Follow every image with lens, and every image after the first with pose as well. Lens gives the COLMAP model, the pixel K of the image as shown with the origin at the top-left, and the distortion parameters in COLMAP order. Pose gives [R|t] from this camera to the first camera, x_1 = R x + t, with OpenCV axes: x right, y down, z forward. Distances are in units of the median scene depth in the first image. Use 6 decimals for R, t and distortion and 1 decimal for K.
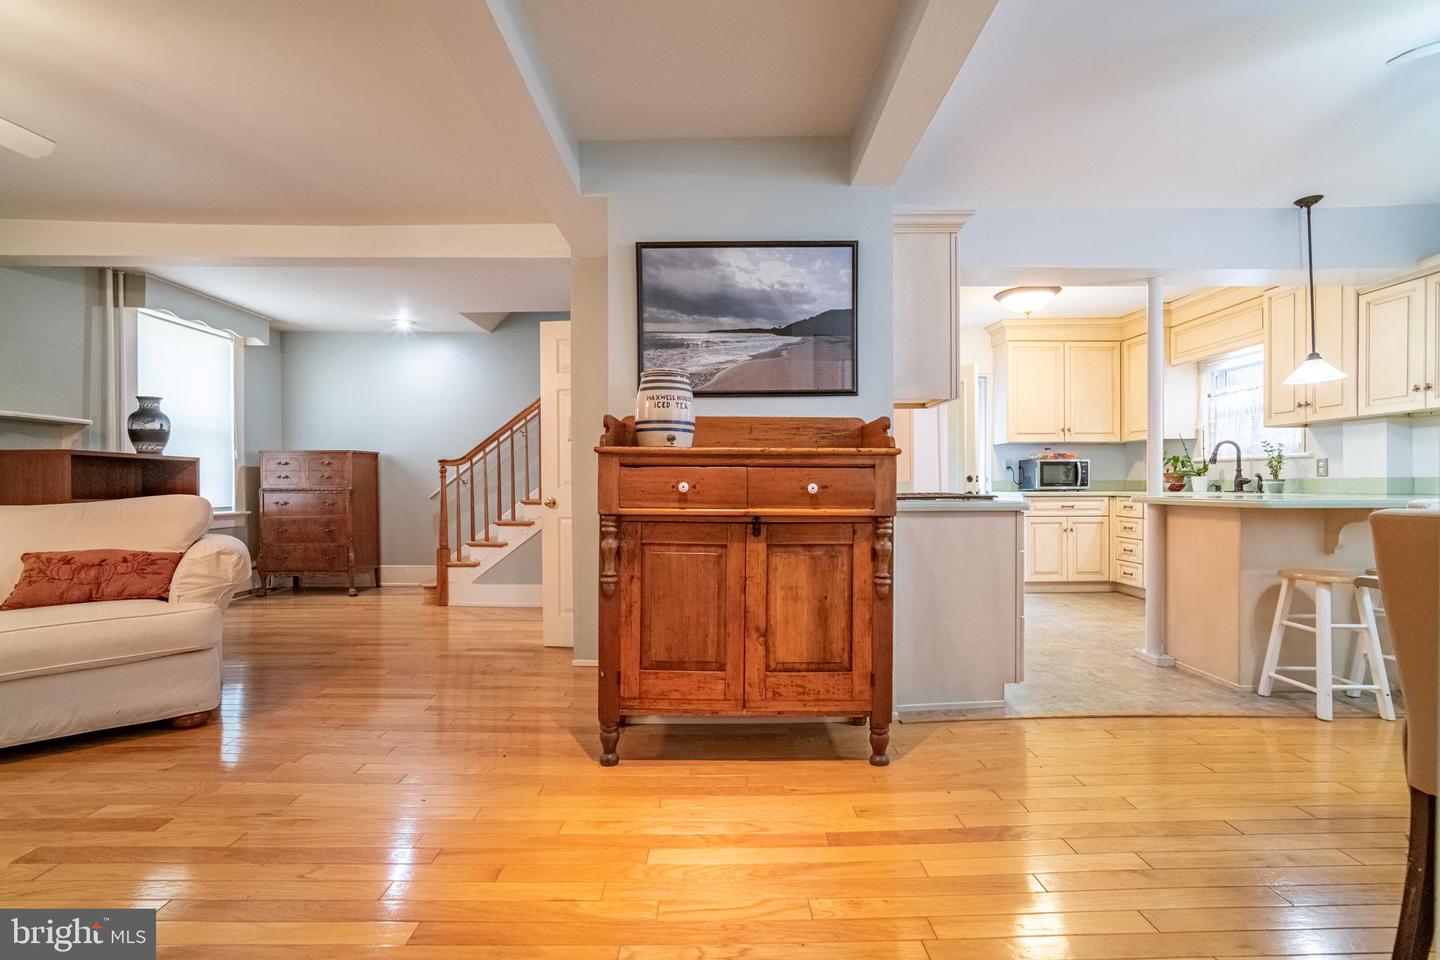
lens RADIAL K [[639.4, 0, 730.1], [0, 639.4, 491.4], [0, 0, 1]] dist [-0.021107, 0.002286]
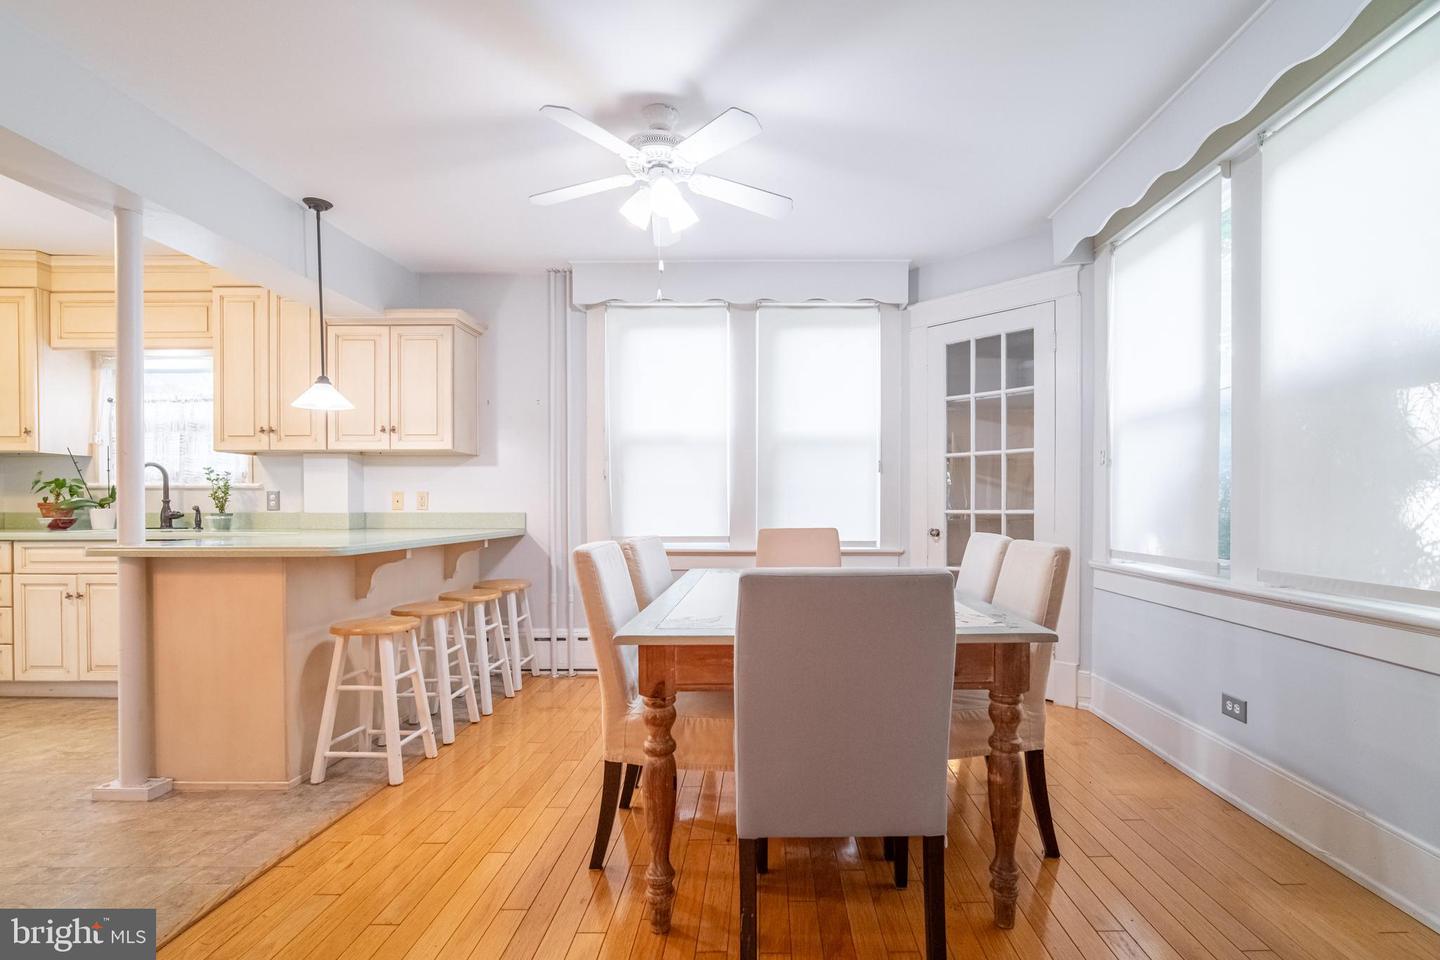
lens RADIAL K [[658.6, 0, 747.1], [0, 658.6, 510.7], [0, 0, 1]] dist [0.002304, 0.001330]
pose [[0.037821, -0.001591, 0.999283, 0.005644], [0.009936, 0.999950, 0.001216, -0.015184], [-0.999235, 0.009883, 0.037835, 0.233331]]
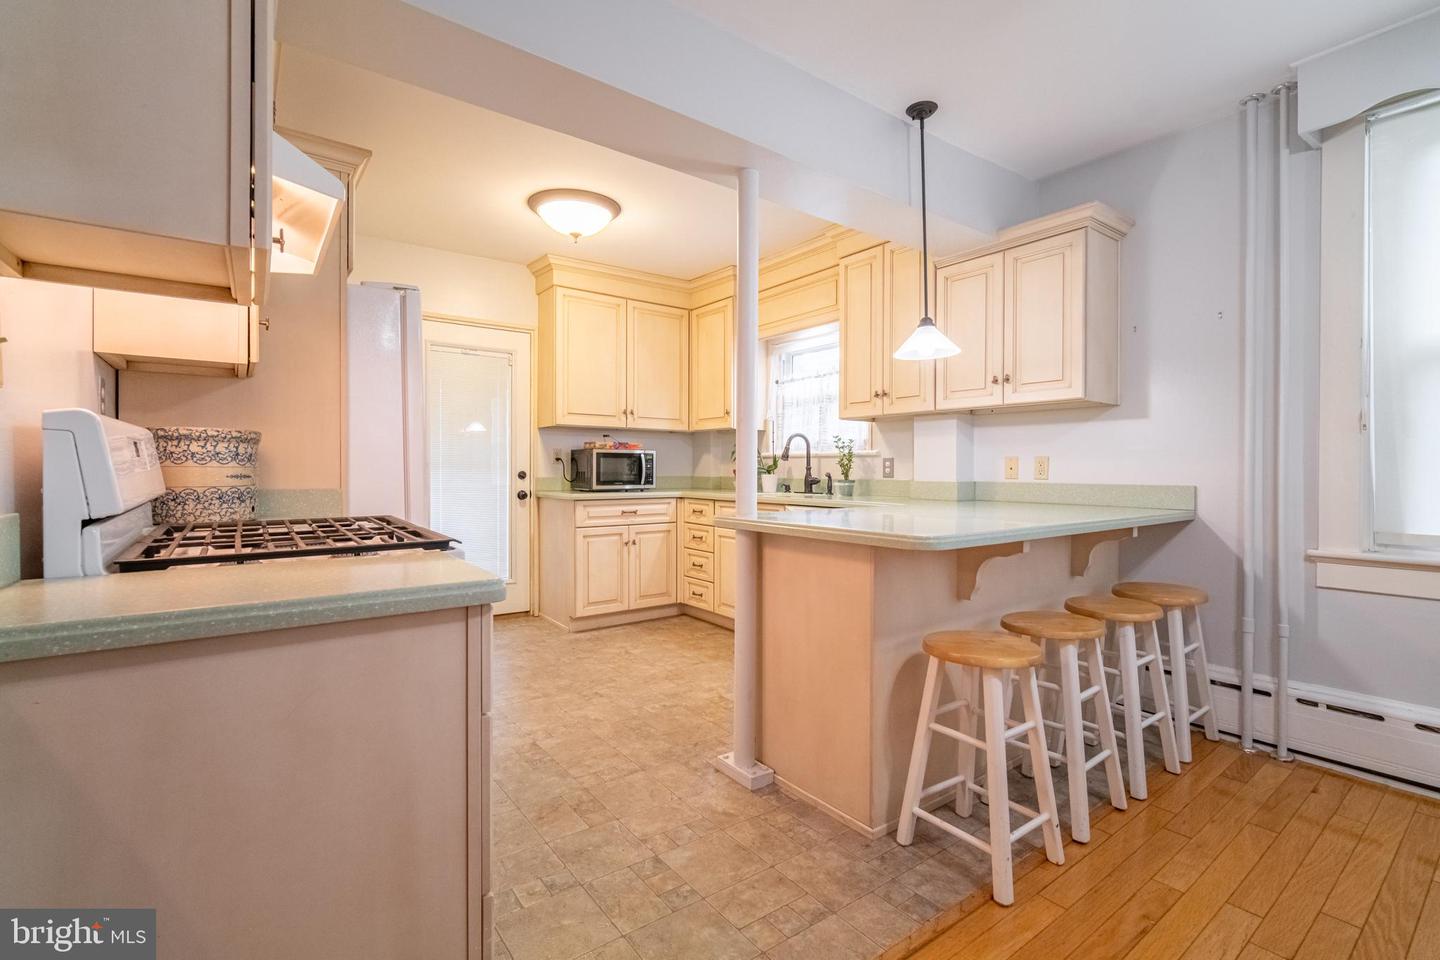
lens RADIAL K [[639.4, 0, 730.7], [0, 639.4, 475.0], [0, 0, 1]] dist [-0.021107, 0.002286]
pose [[0.807125, 0.003001, 0.590372, 0.196237], [-0.002104, 0.999995, -0.002206, -0.021571], [-0.590376, 0.000538, 0.807128, 0.344454]]
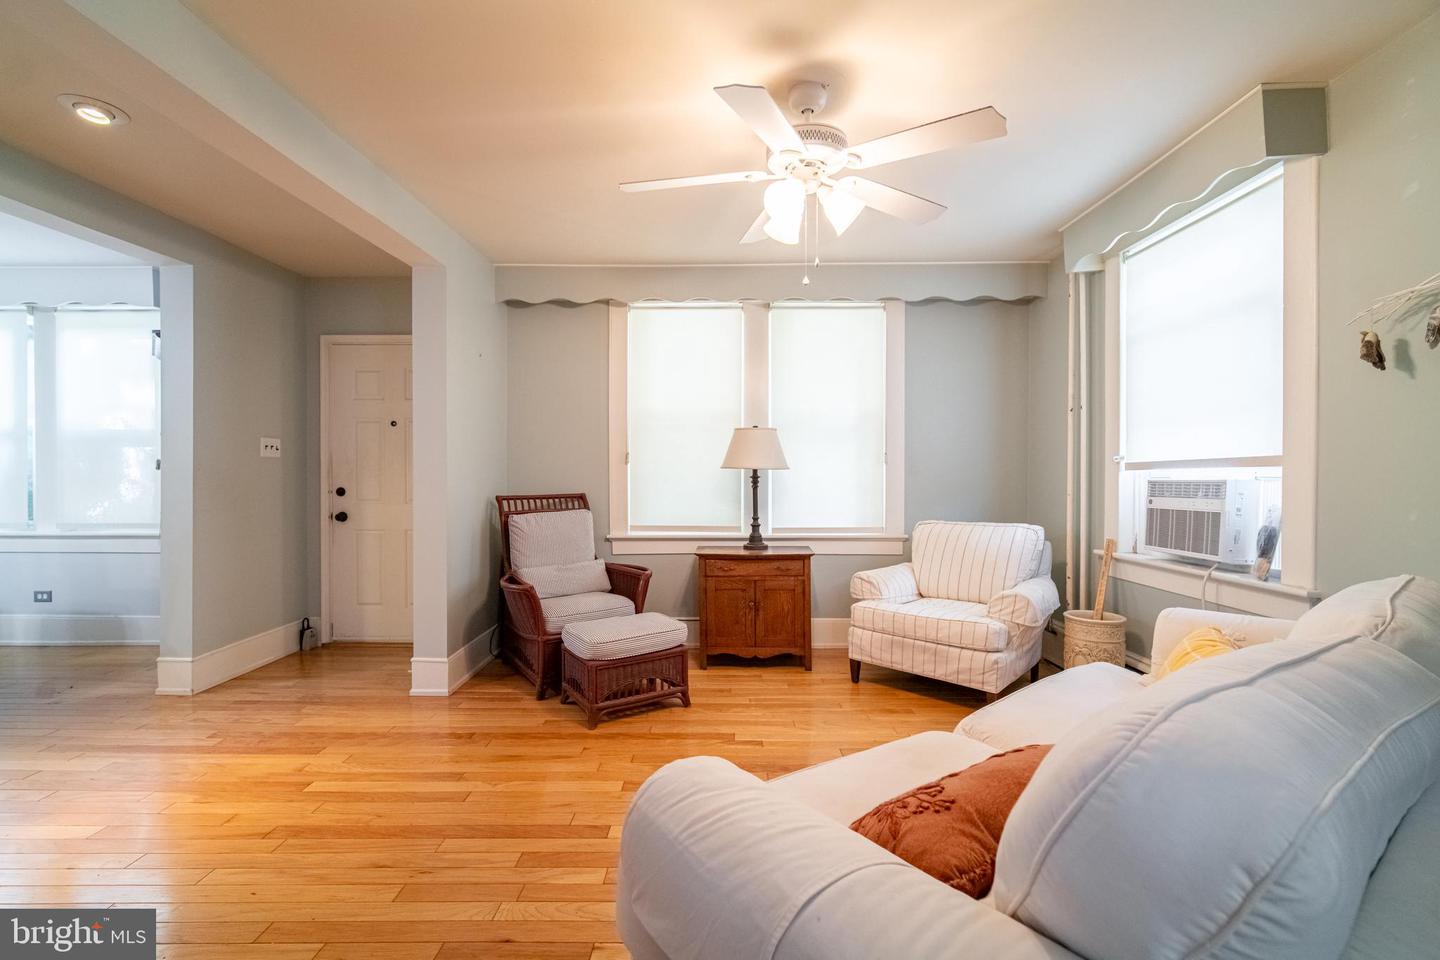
lens RADIAL K [[618.4, 0, 725.8], [0, 618.4, 484.3], [0, 0, 1]] dist [-0.008424, 0.001753]
pose [[-0.999769, 0.001718, 0.021425, -0.454242], [0.002221, 0.999722, 0.023479, -0.040064], [-0.021378, 0.023521, -0.999495, 0.713007]]
